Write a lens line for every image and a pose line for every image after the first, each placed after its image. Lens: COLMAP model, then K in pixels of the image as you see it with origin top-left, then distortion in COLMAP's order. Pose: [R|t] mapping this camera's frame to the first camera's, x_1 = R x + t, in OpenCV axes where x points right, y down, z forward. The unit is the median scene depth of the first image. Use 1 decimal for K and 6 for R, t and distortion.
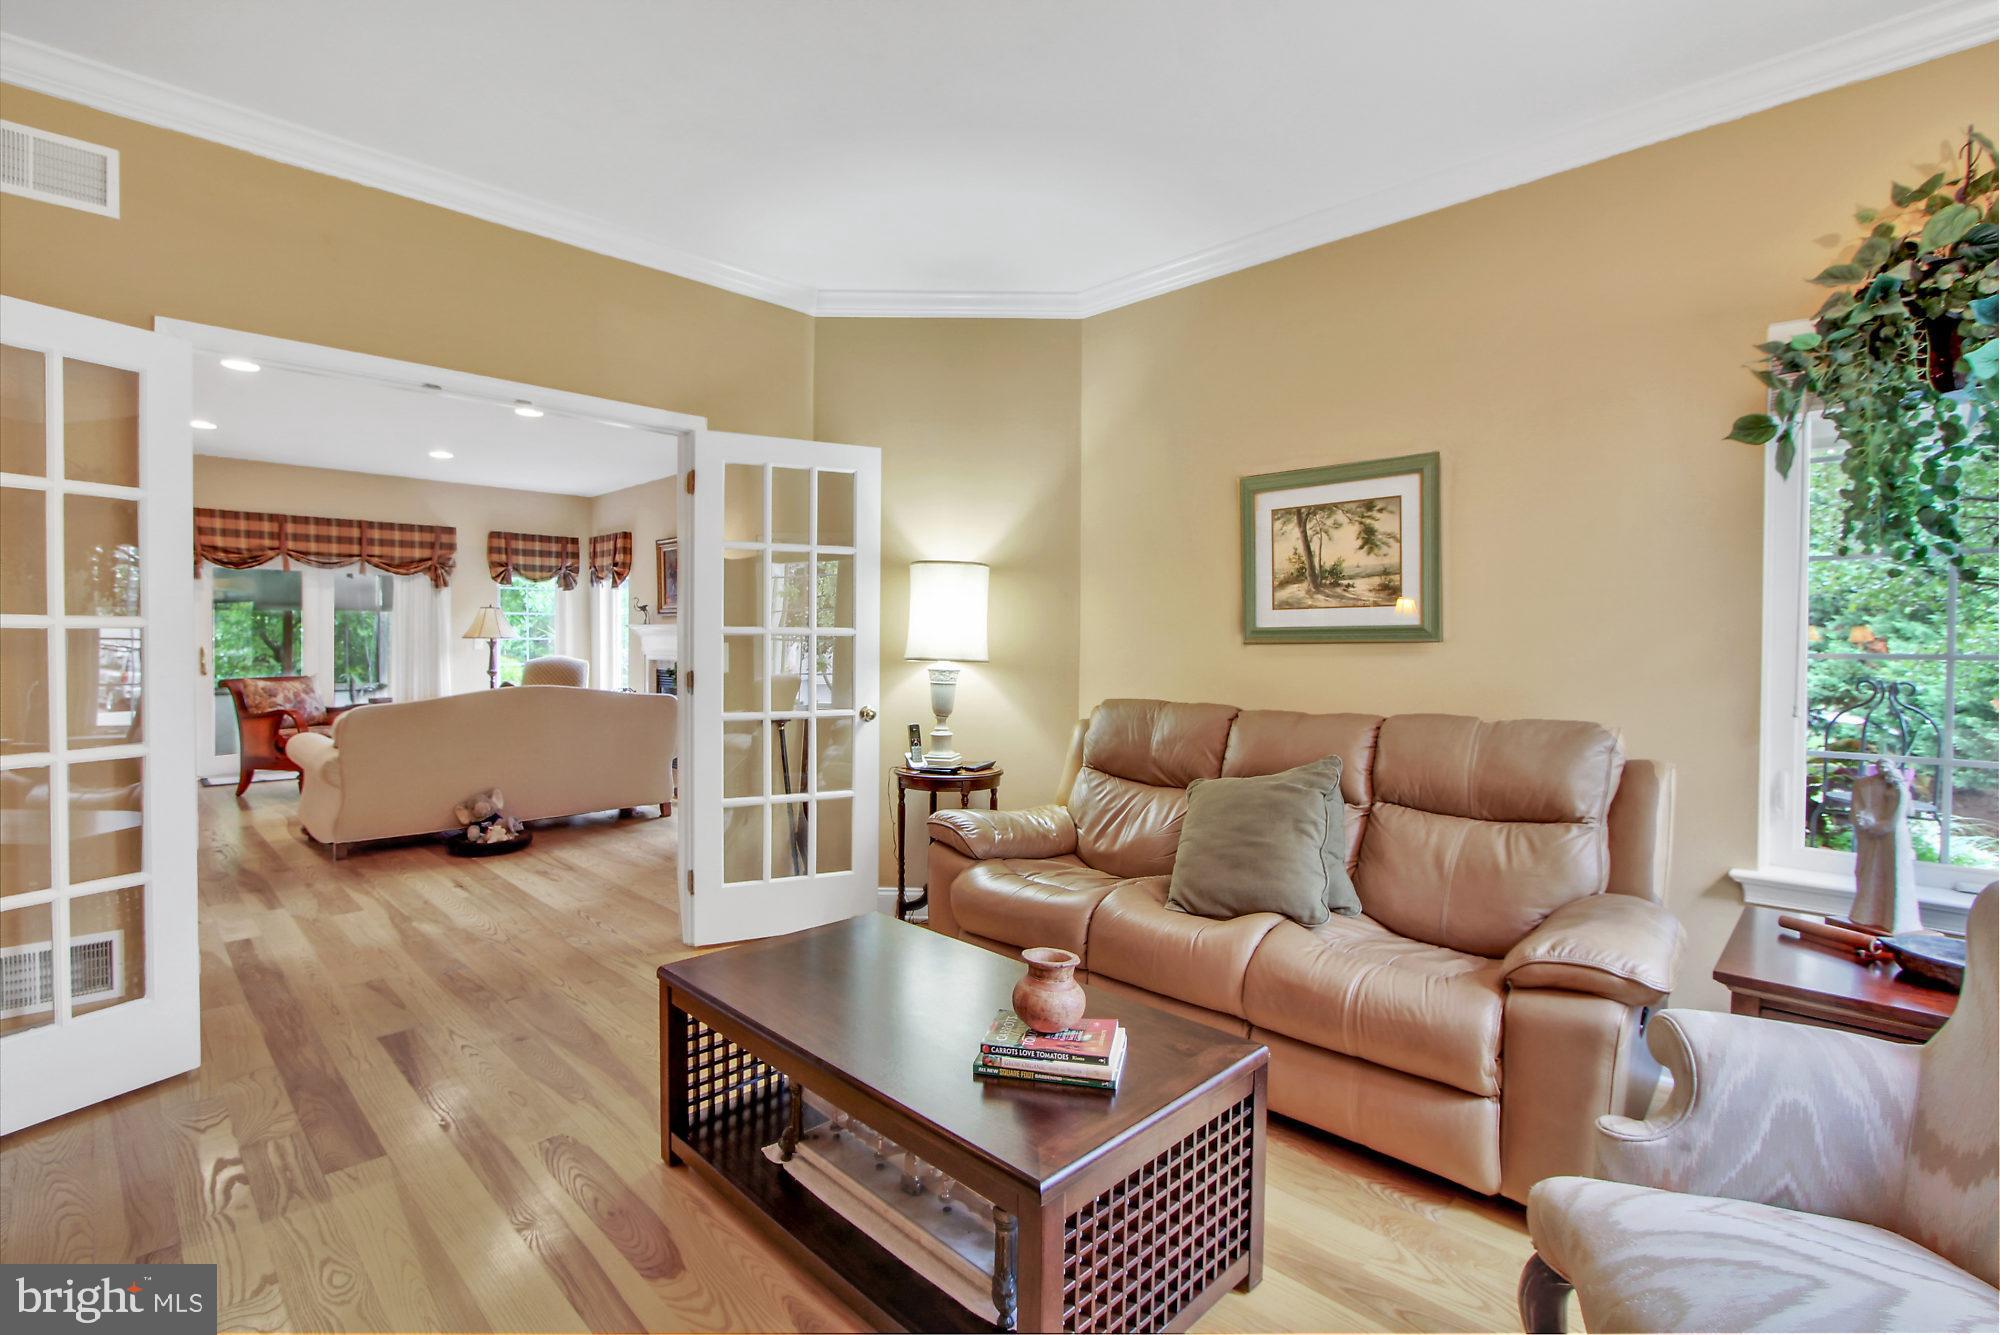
lens RADIAL K [[916.9, 0, 995.4], [0, 916.9, 655.3], [0, 0, 1]] dist [-0.021991, 0.004045]
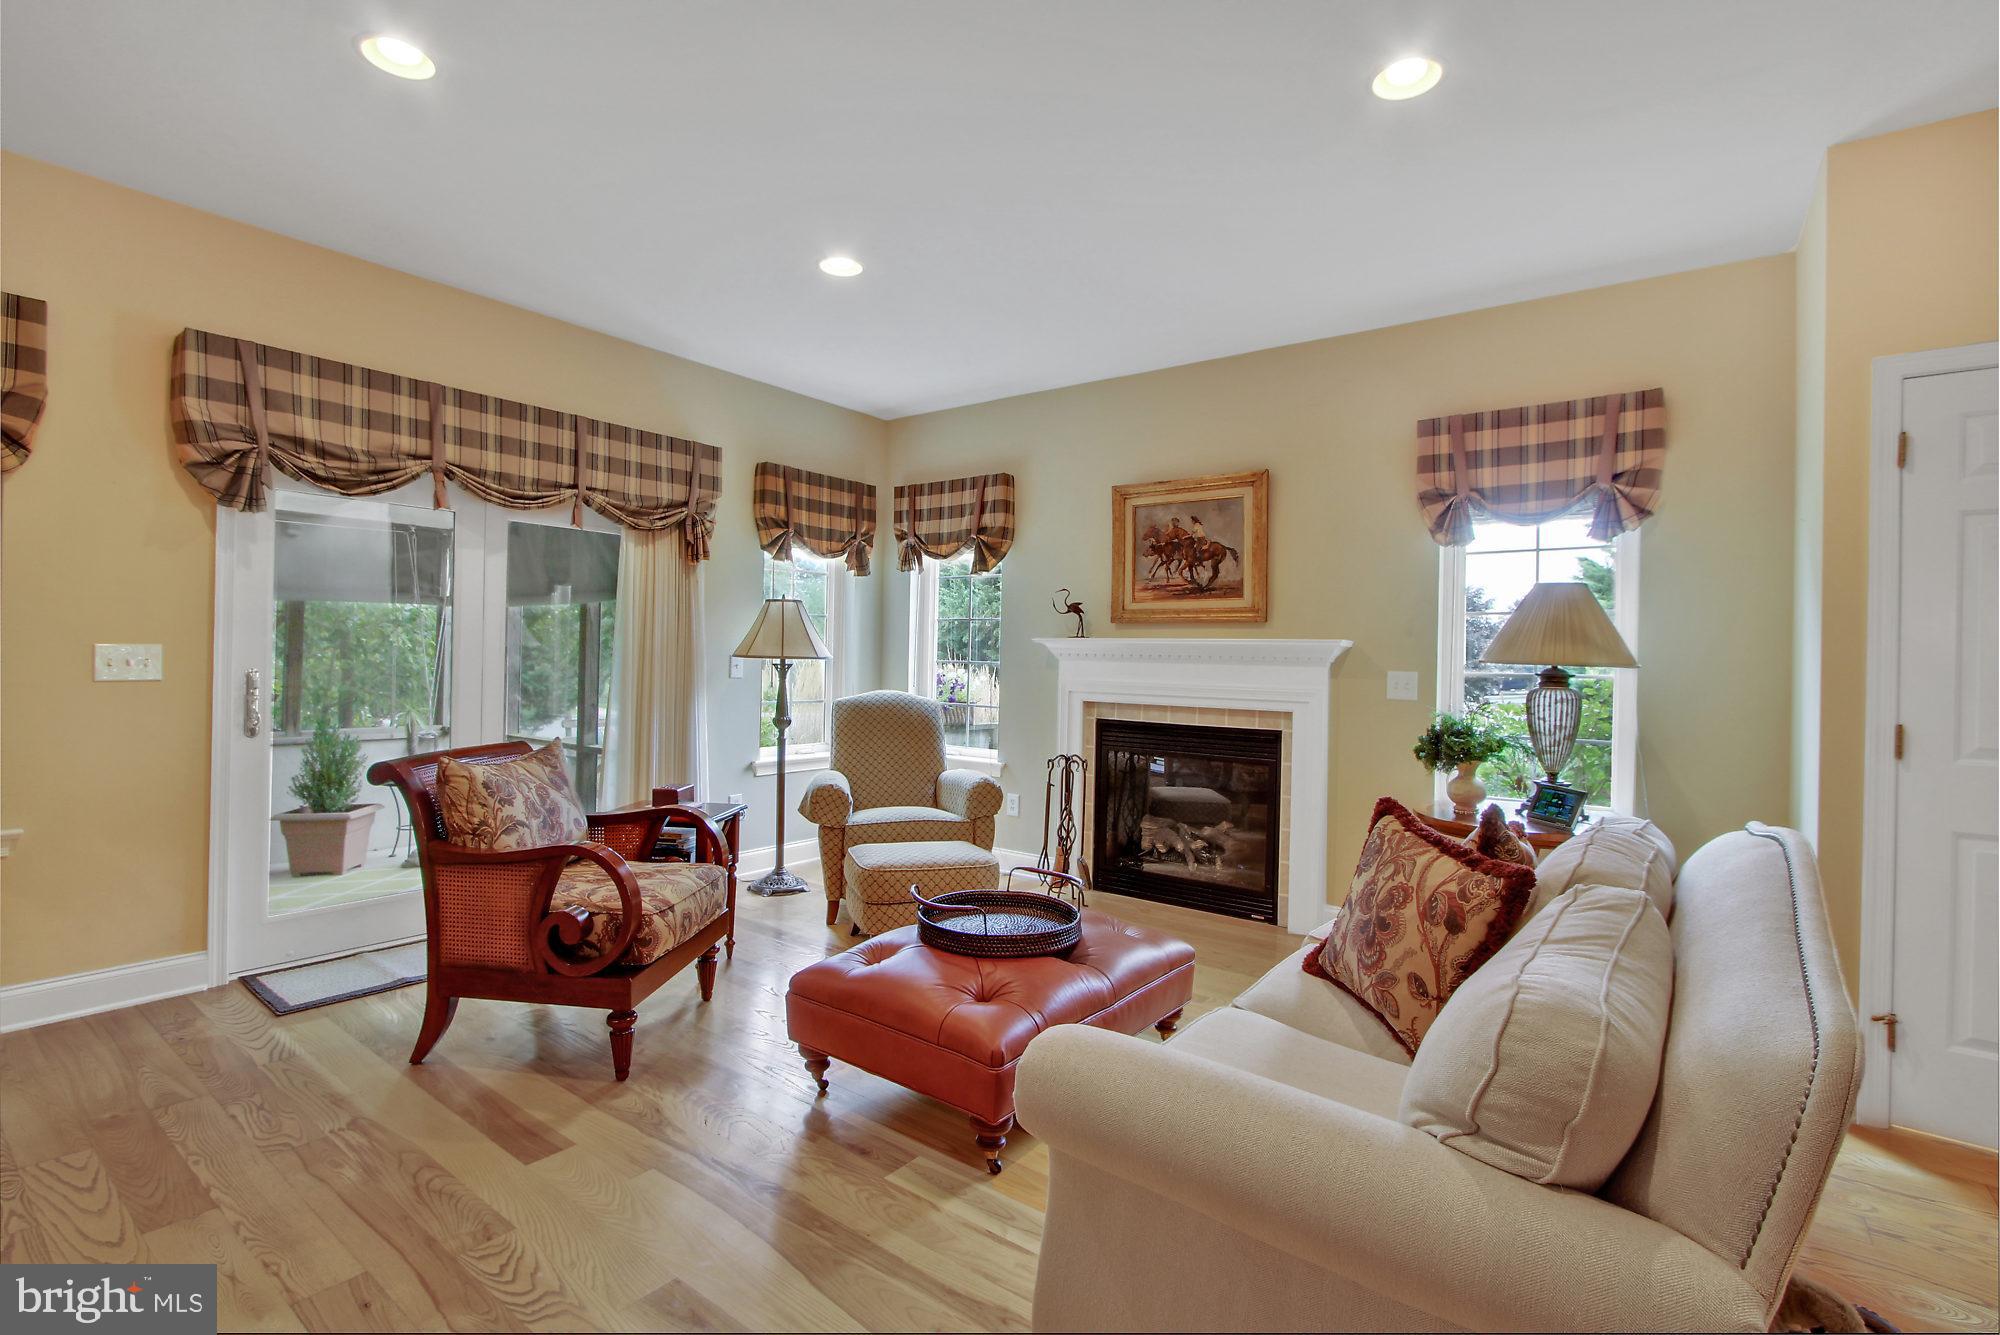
lens RADIAL K [[916.9, 0, 1002.7], [0, 916.9, 662.2], [0, 0, 1]] dist [-0.021991, 0.004045]
pose [[0.990482, 0.013962, 0.136933, -0.519453], [-0.012935, 0.999881, -0.008384, -0.014033], [-0.137034, 0.006533, 0.990545, 0.466874]]
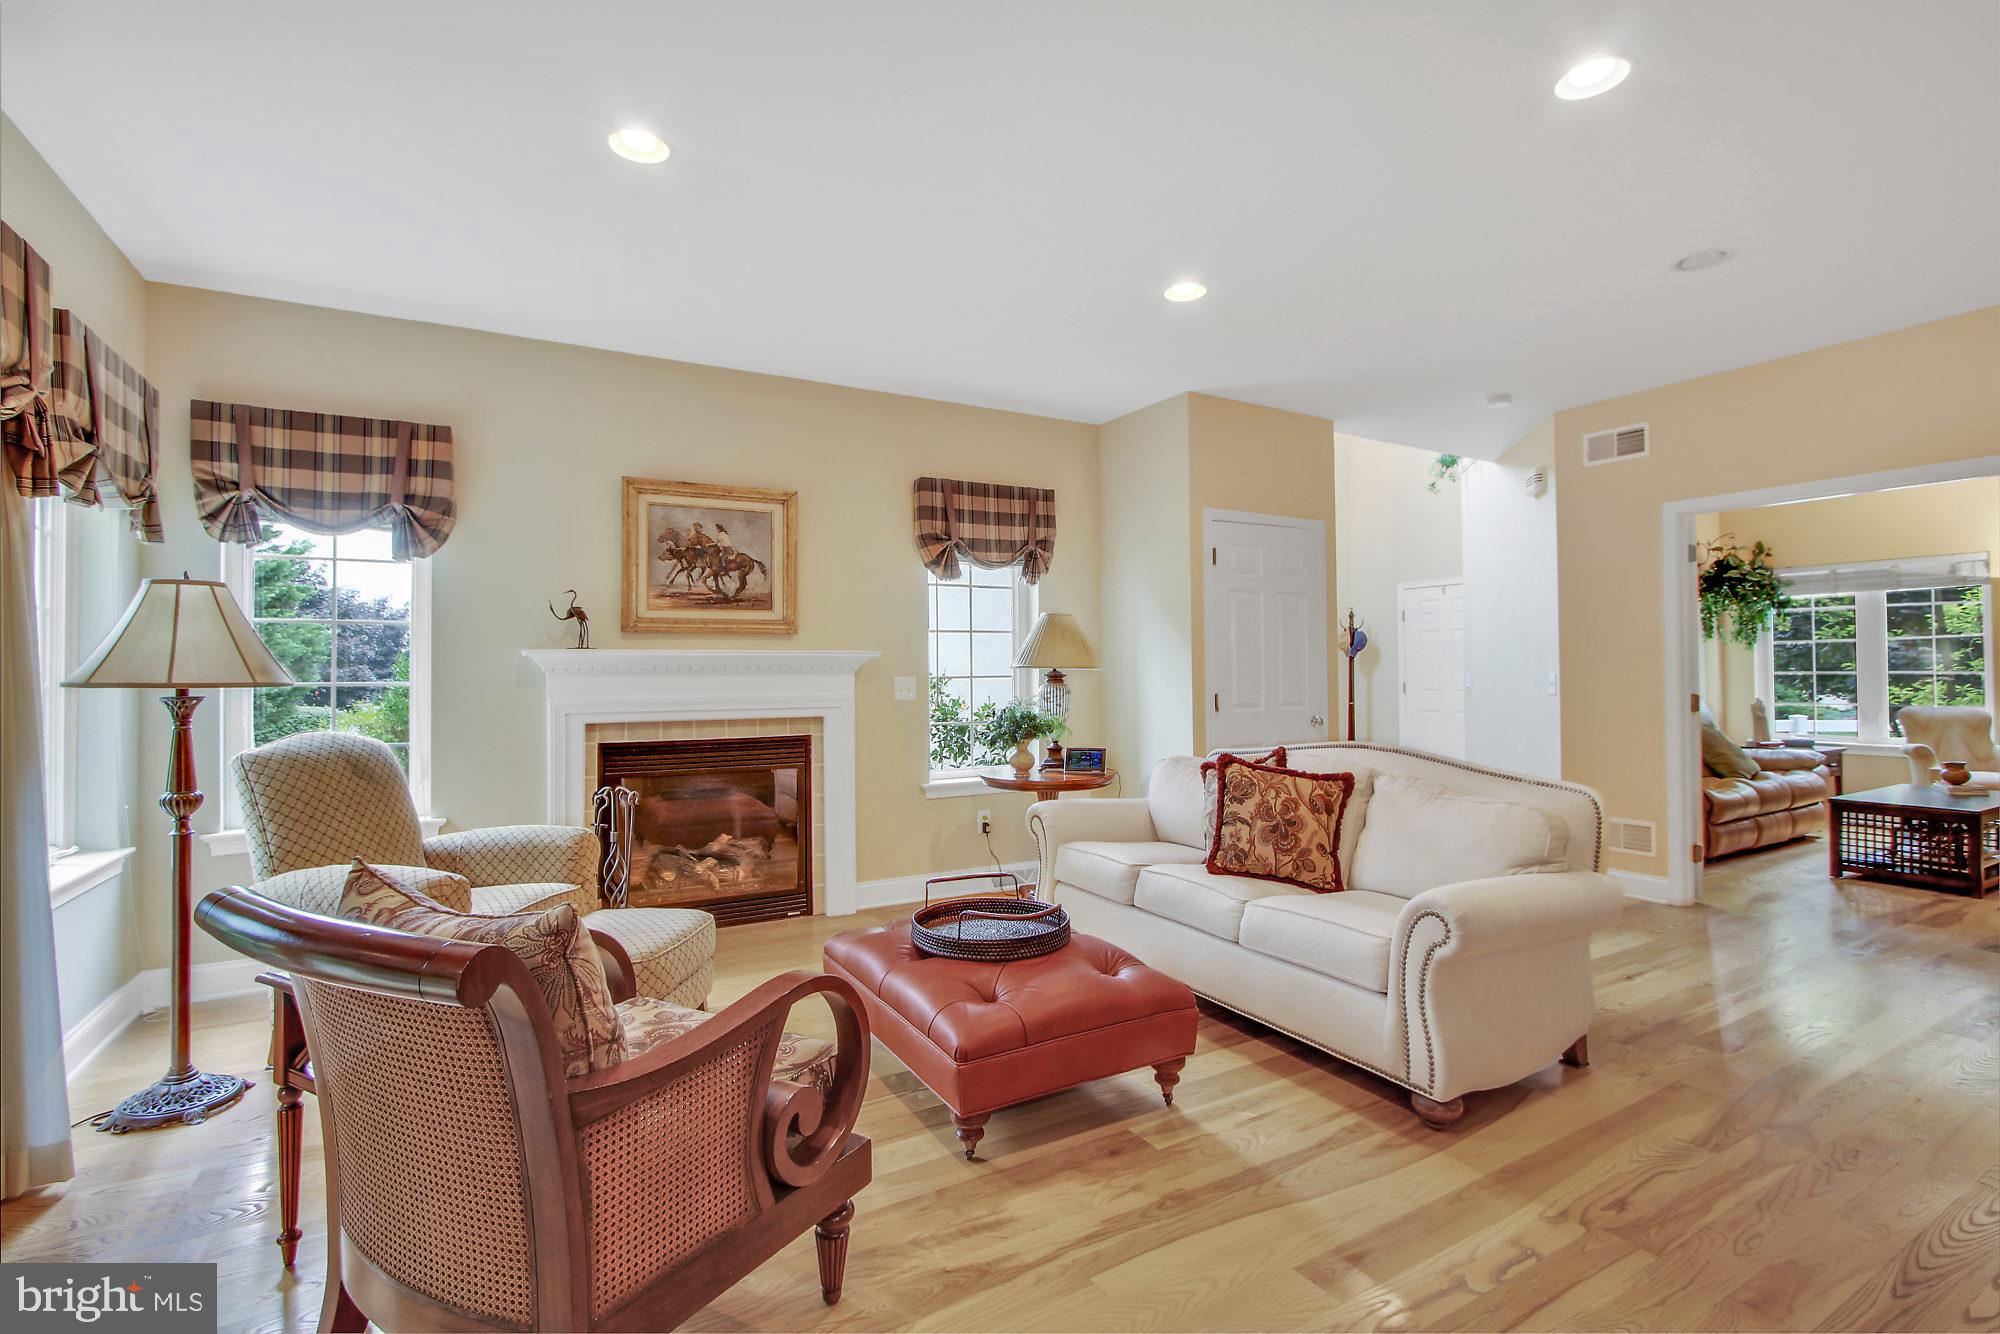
lens RADIAL K [[916.9, 0, 997.6], [0, 916.9, 655.6], [0, 0, 1]] dist [-0.021991, 0.004045]
pose [[0.268956, 0.007955, 0.963120, -1.125365], [0.021980, 0.999655, -0.014395, -0.026072], [-0.962902, 0.025041, 0.268688, 0.957008]]
